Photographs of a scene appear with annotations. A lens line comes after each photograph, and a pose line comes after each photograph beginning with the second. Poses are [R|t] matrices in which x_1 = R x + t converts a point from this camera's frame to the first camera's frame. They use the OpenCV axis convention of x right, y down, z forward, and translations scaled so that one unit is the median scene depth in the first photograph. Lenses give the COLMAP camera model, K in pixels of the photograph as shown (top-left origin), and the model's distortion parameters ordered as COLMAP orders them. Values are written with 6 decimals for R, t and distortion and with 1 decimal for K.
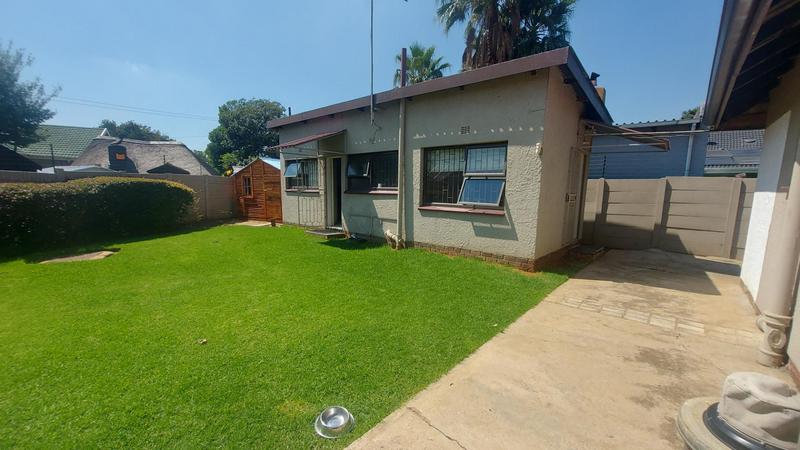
lens RADIAL K [[322.8, 0, 406.8], [0, 322.8, 236.5], [0, 0, 1]] dist [-0.000819, -0.006374]
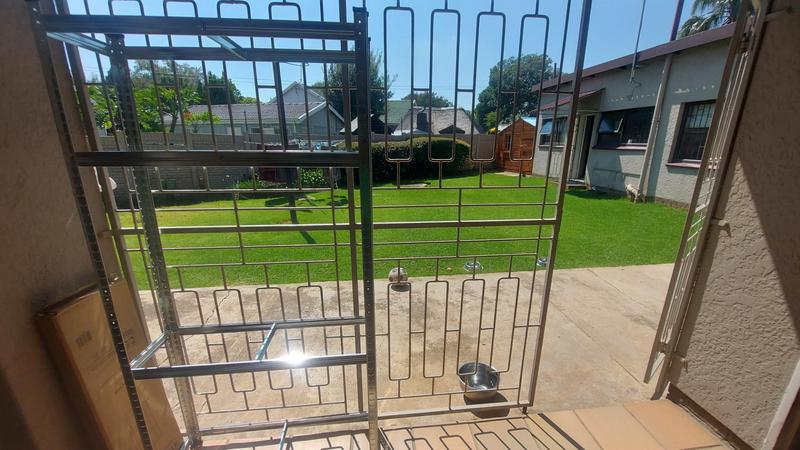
lens RADIAL K [[322.8, 0, 406.8], [0, 322.8, 236.5], [0, 0, 1]] dist [-0.000819, -0.006374]
pose [[0.744220, 0.179779, -0.643285, 0.104599], [-0.093912, 0.981693, 0.165707, 0.039610], [0.661299, -0.062910, 0.747479, -0.279186]]
